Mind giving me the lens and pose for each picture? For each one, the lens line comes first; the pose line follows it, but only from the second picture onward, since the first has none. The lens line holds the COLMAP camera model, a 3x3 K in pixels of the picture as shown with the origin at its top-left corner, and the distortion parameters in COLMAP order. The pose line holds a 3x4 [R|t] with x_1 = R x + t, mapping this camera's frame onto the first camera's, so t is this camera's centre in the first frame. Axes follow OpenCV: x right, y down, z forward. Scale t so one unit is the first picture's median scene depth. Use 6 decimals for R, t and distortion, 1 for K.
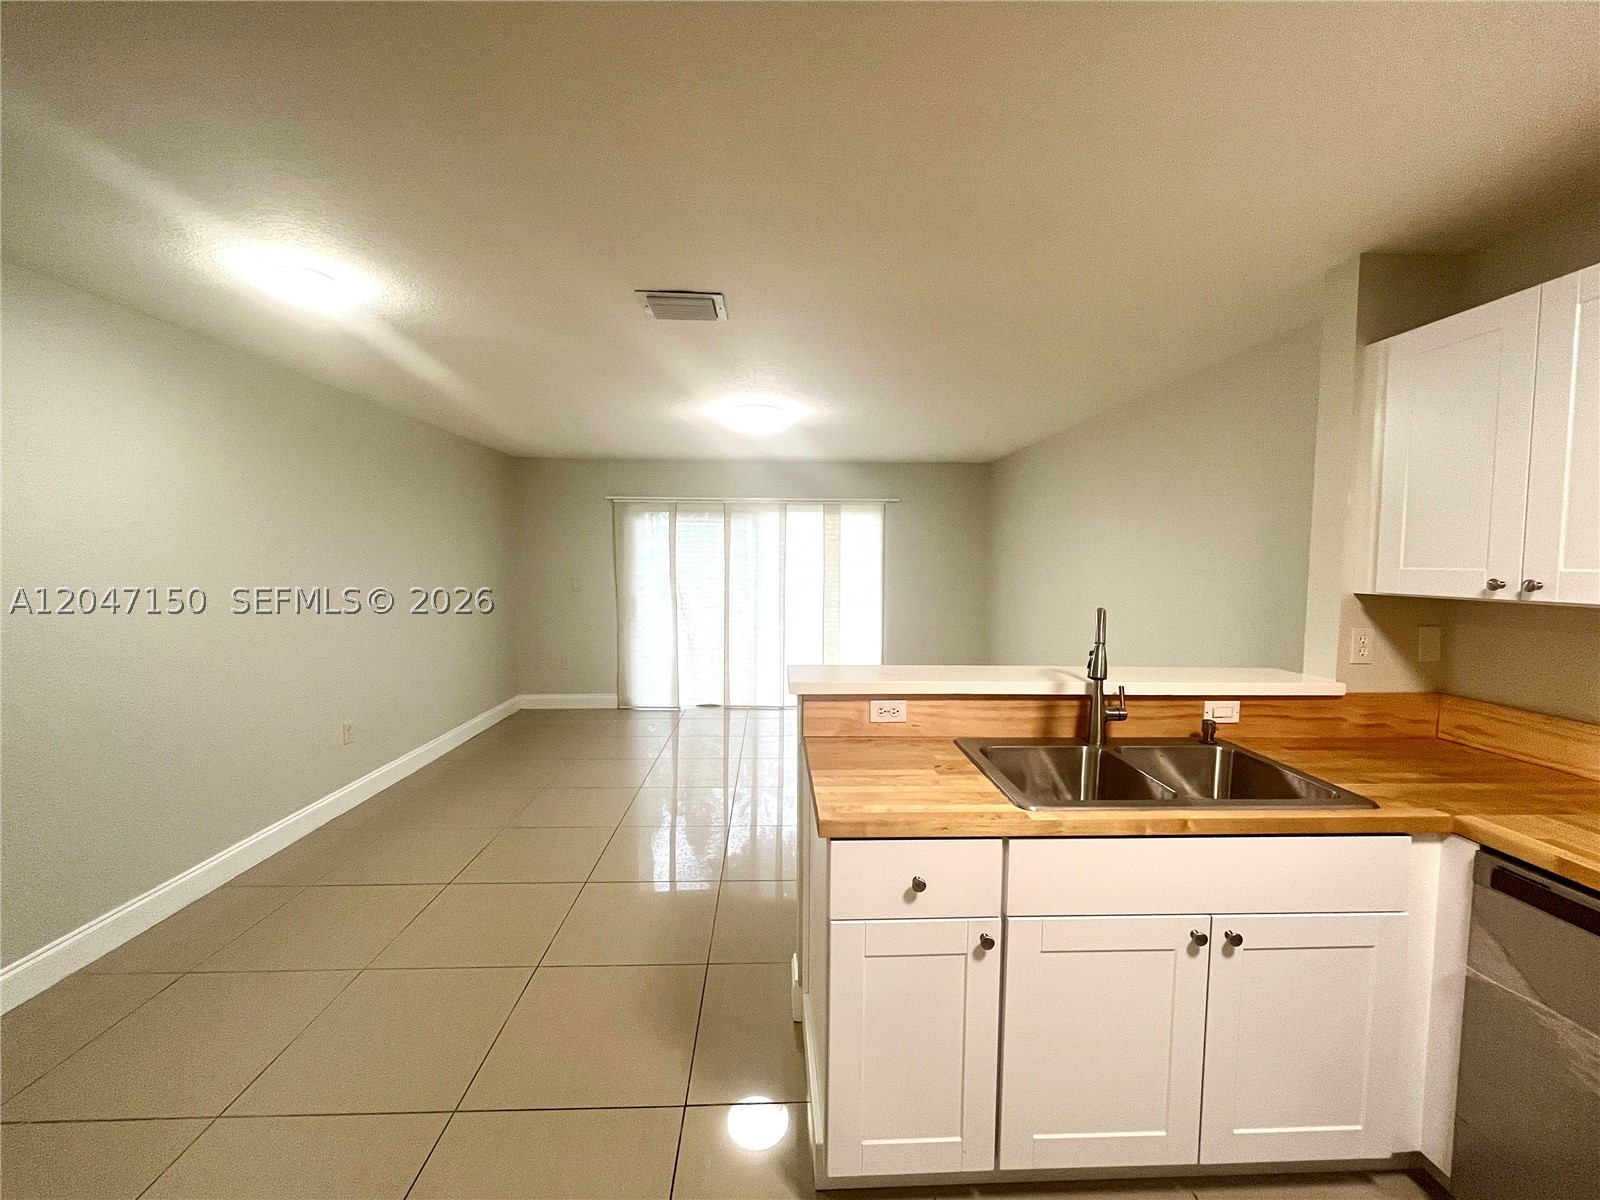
lens RADIAL K [[650.0, 0, 796.9], [0, 650.0, 594.3], [0, 0, 1]] dist [-0.001983, 0.000303]
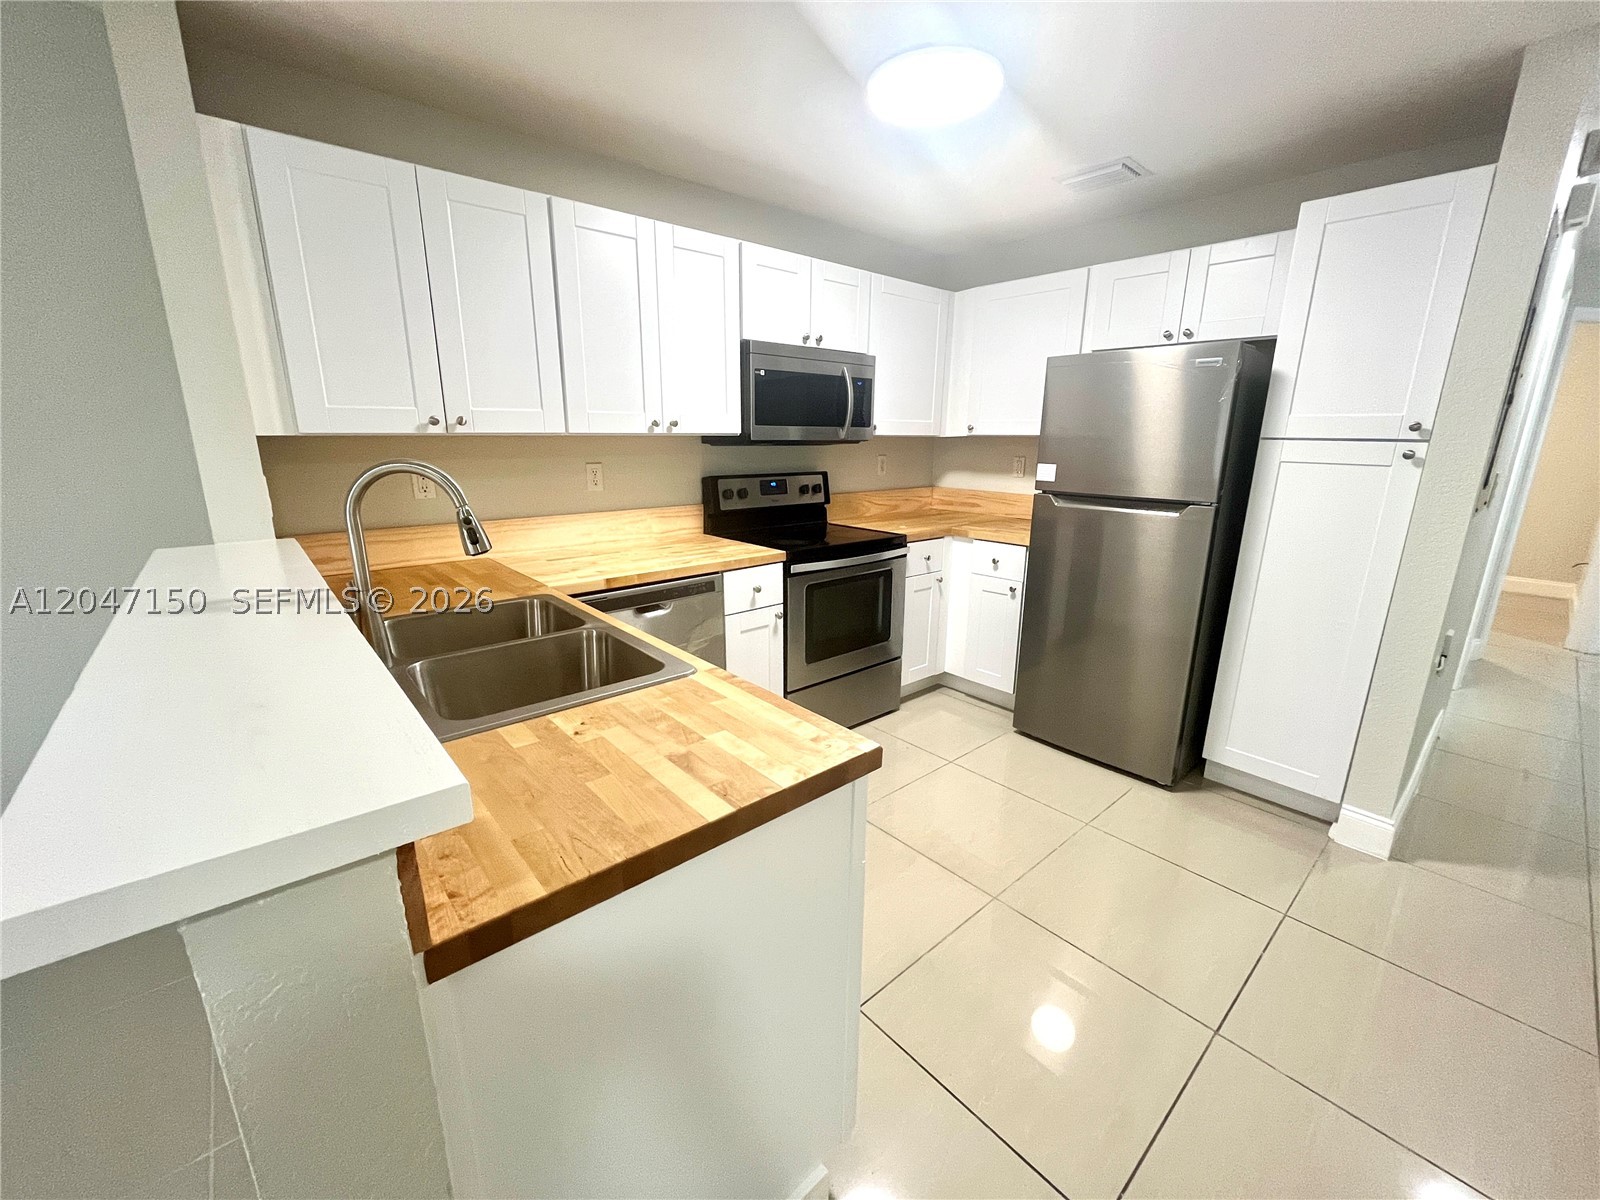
lens RADIAL K [[650.0, 0, 796.9], [0, 650.0, 594.3], [0, 0, 1]] dist [-0.001983, 0.000303]
pose [[-0.620166, -0.202763, 0.757813, -0.304943], [0.034380, 0.958066, 0.284479, -0.021973], [-0.783717, 0.202478, -0.587189, 1.037034]]
